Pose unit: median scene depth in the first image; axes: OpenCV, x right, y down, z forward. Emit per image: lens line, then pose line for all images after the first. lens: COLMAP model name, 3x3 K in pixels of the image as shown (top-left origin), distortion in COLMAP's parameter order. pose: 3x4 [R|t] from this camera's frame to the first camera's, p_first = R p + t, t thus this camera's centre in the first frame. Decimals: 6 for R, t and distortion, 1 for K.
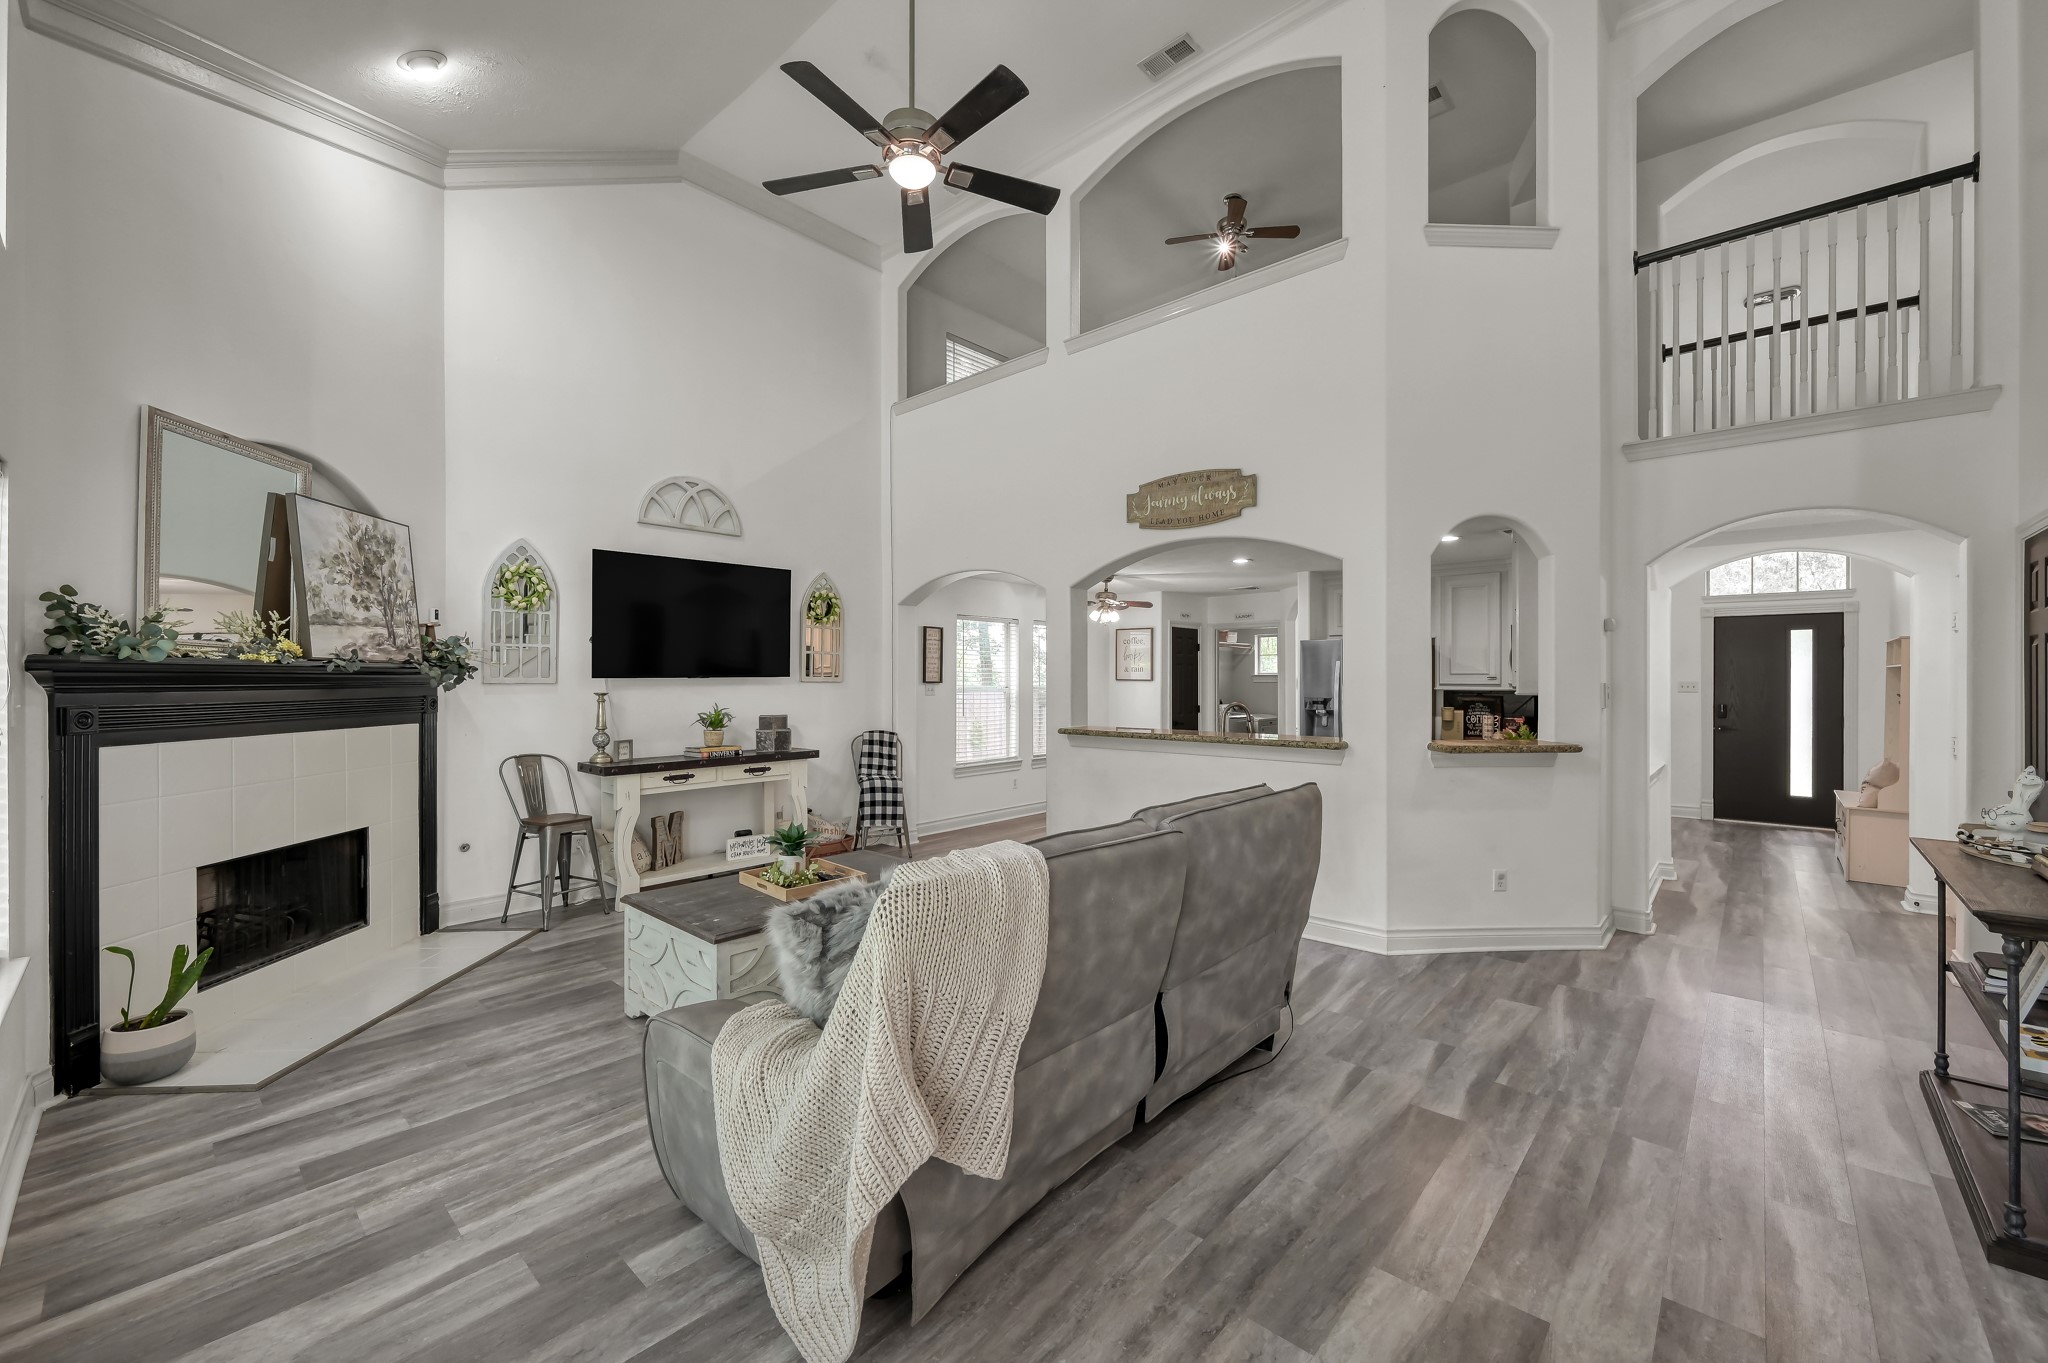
lens RADIAL K [[809.8, 0, 1031.6], [0, 809.8, 674.7], [0, 0, 1]] dist [0.002479, 0.000262]
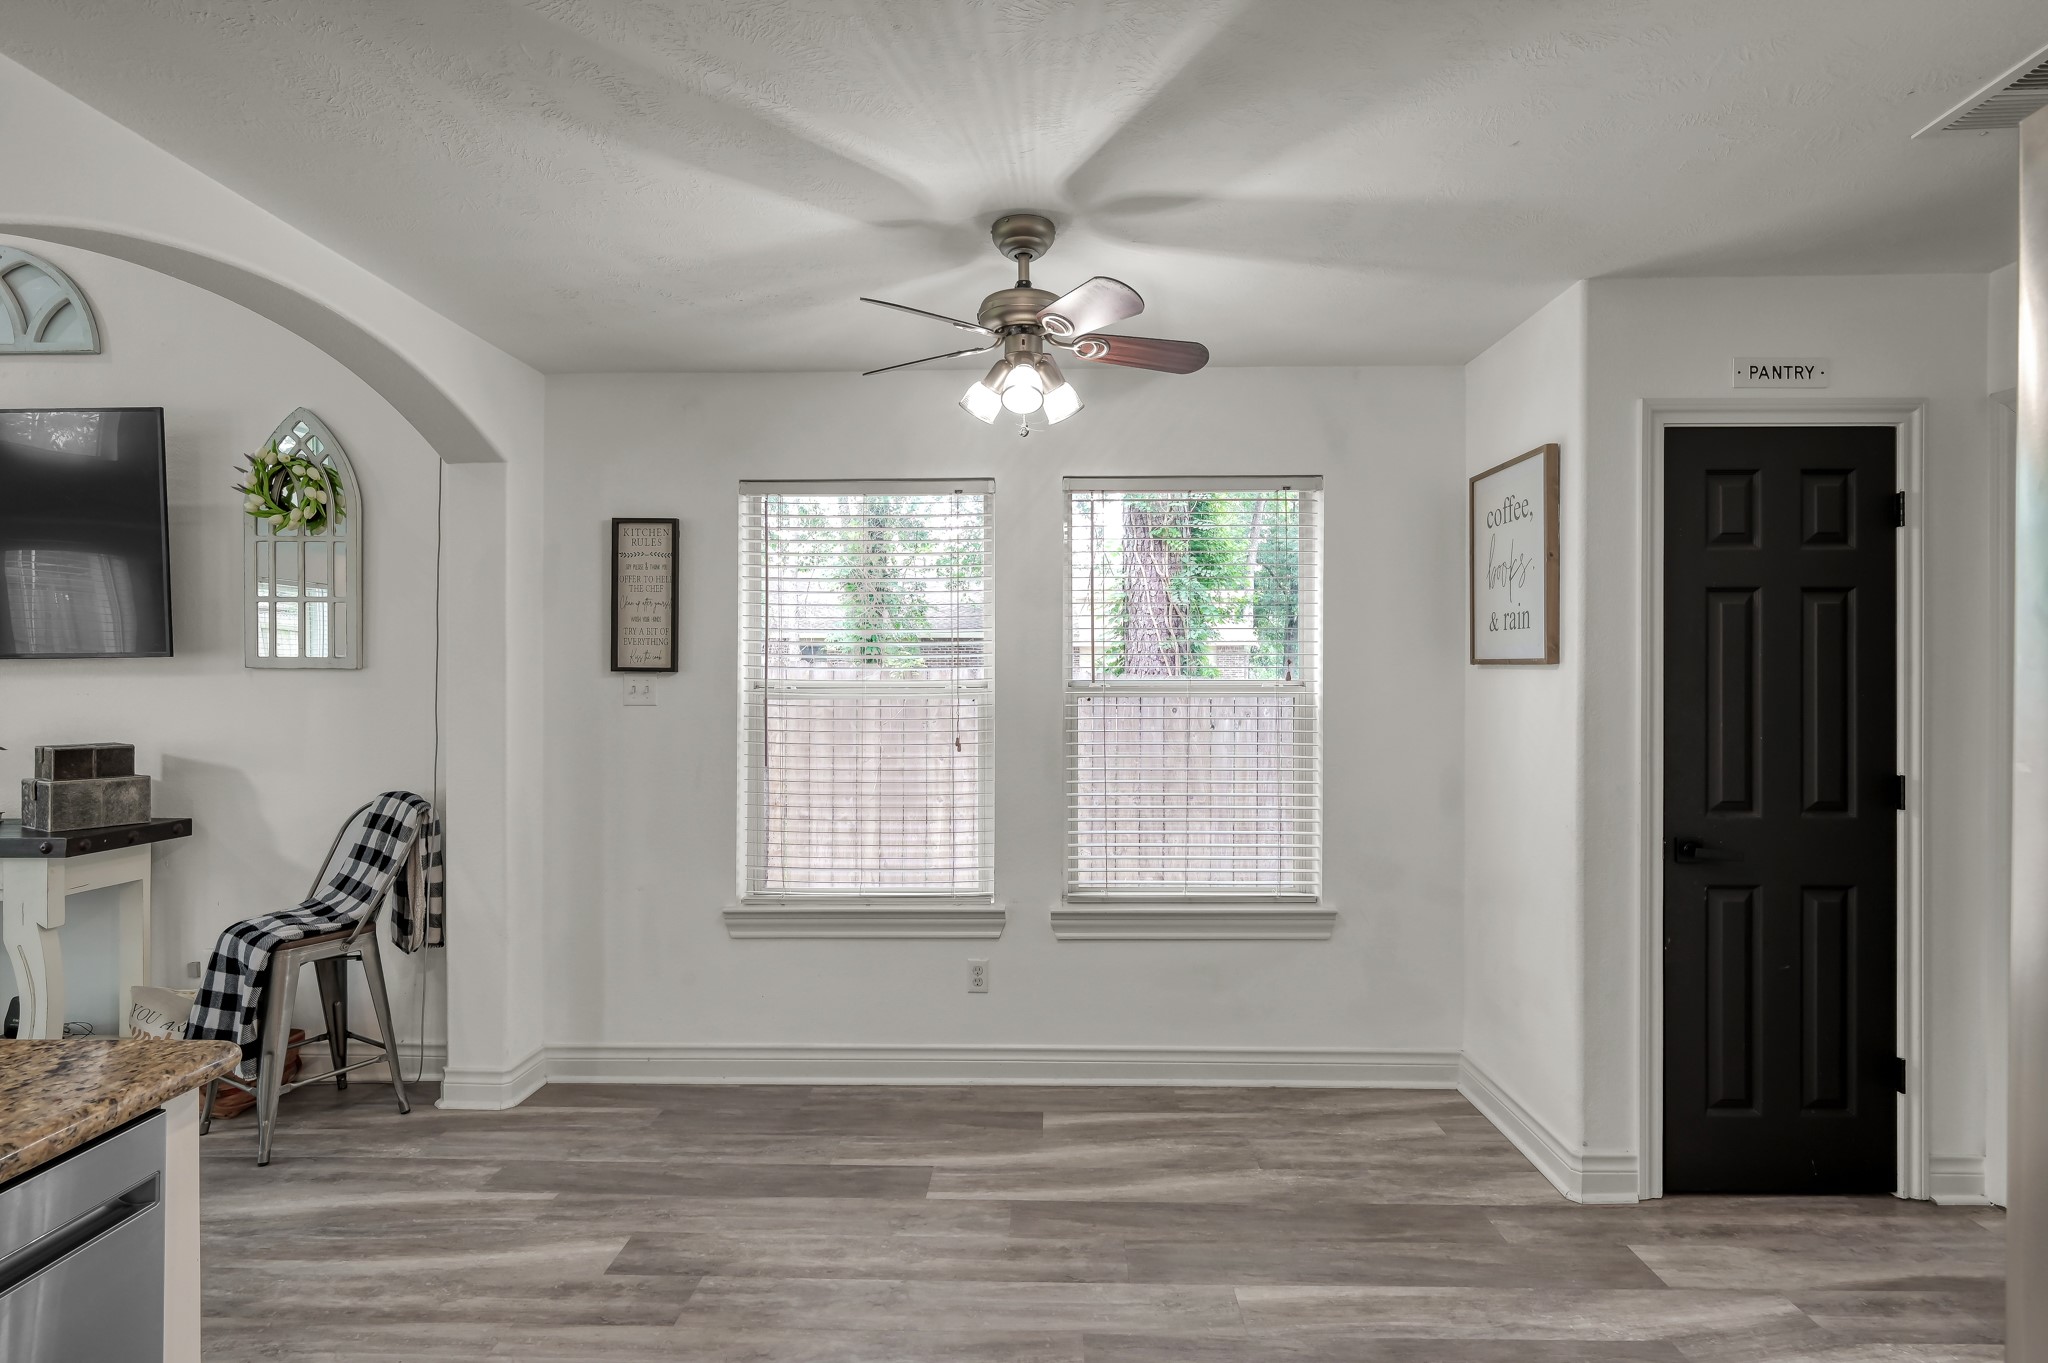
lens RADIAL K [[970.2, 0, 1028.6], [0, 970.2, 689.8], [0, 0, 1]] dist [-0.013135, 0.001724]
pose [[0.653506, 0.005062, -0.756905, 0.483553], [0.005204, 0.999924, 0.011180, 0.021241], [0.756904, -0.011245, 0.653430, 1.264112]]
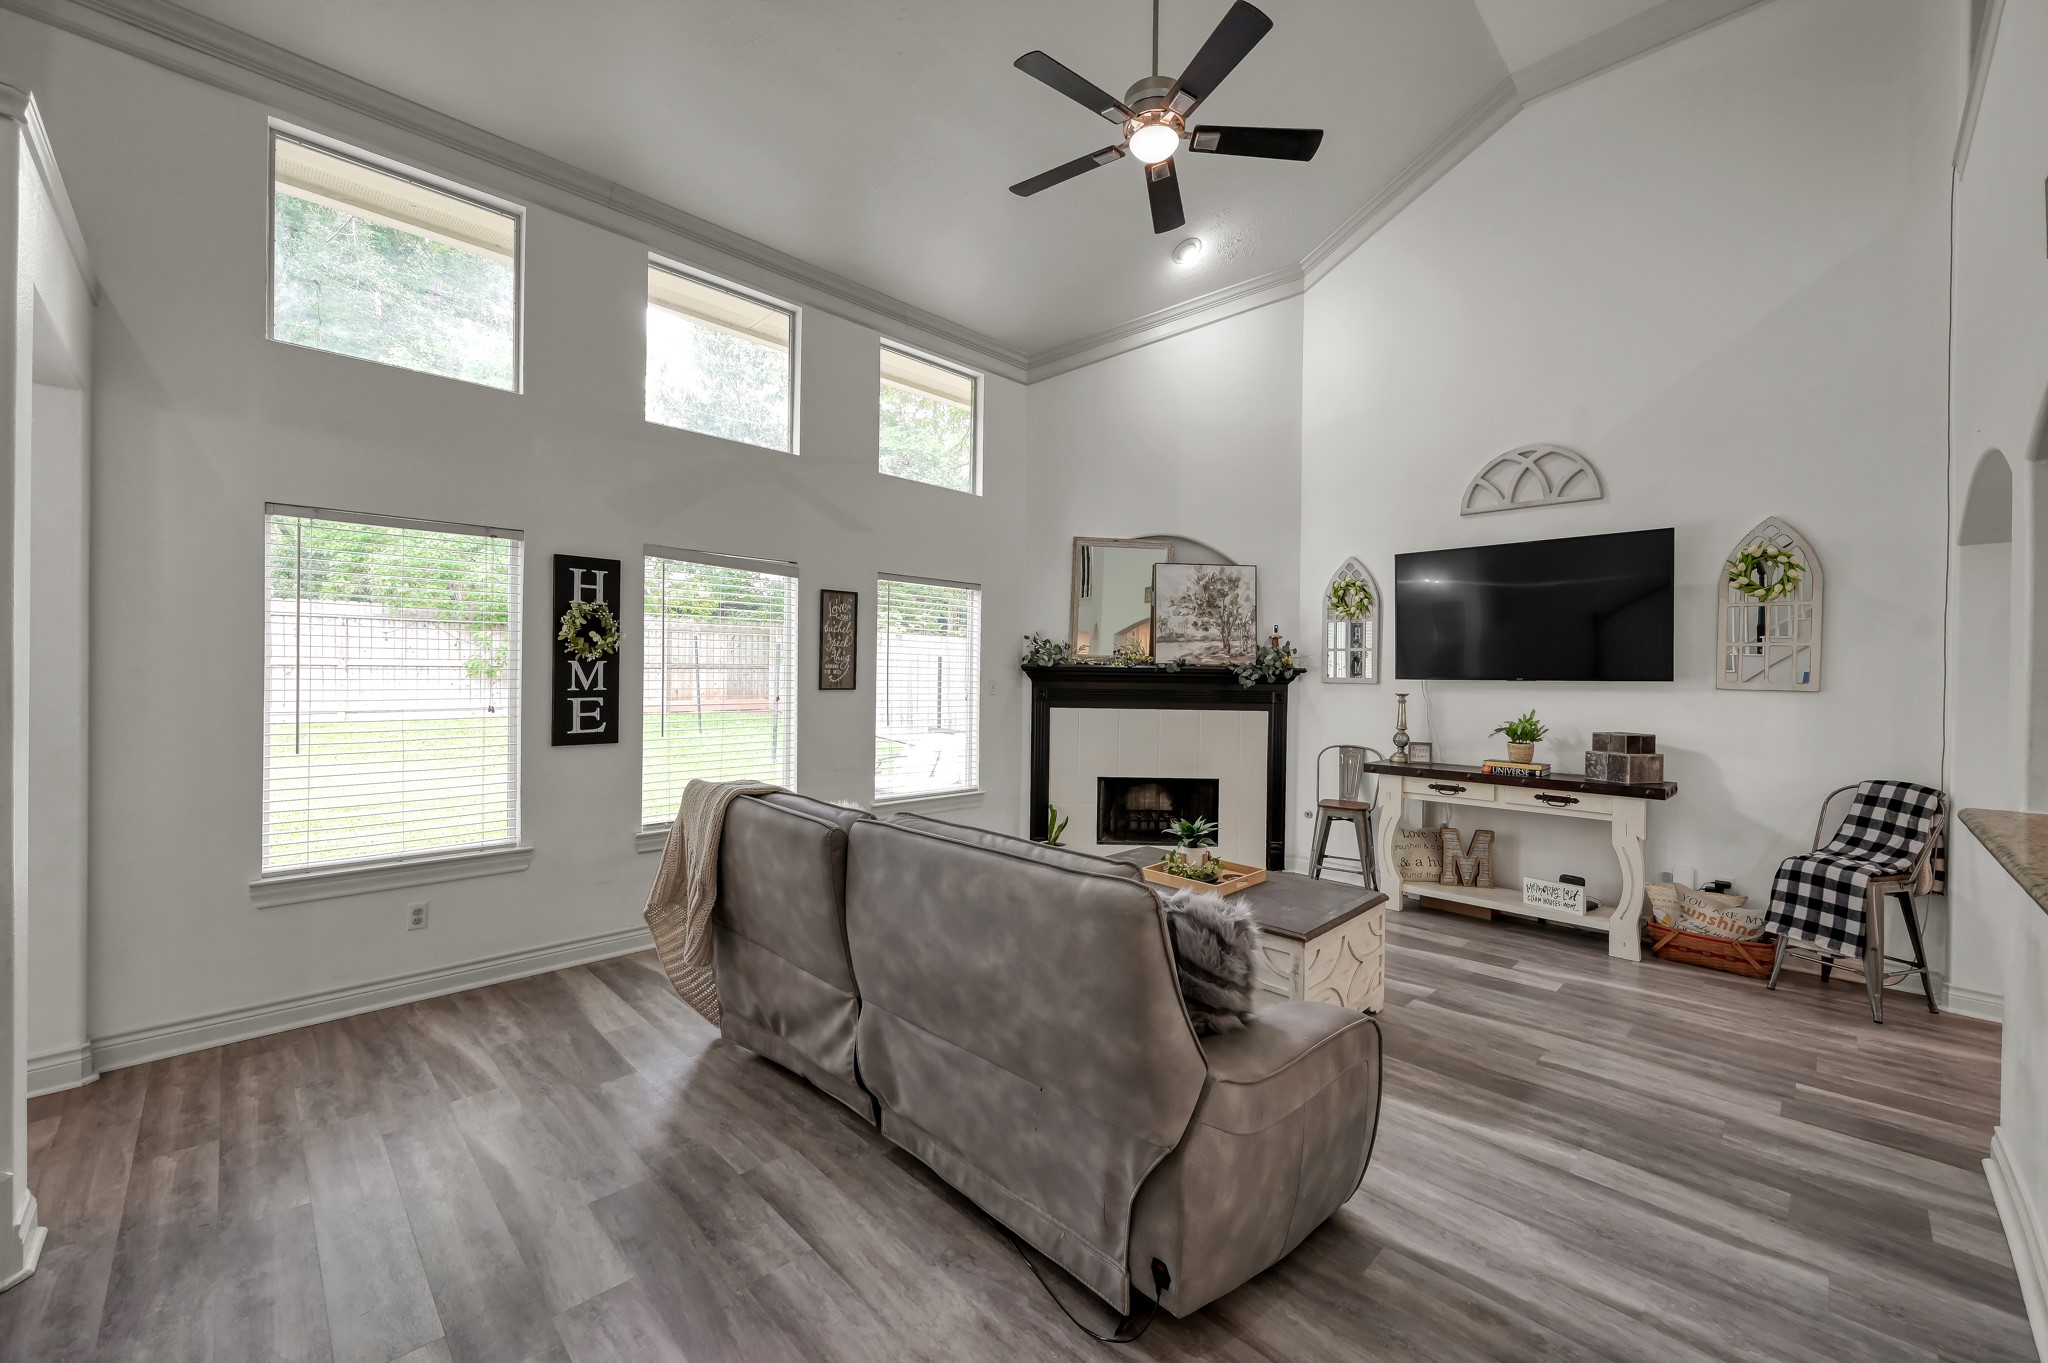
lens RADIAL K [[809.8, 0, 1015.7], [0, 809.8, 675.7], [0, 0, 1]] dist [0.002479, 0.000262]
pose [[-0.066960, 0.002310, -0.997753, 0.541414], [-0.009265, 0.999953, 0.002937, 0.001210], [0.997713, 0.009441, -0.066935, 0.603404]]
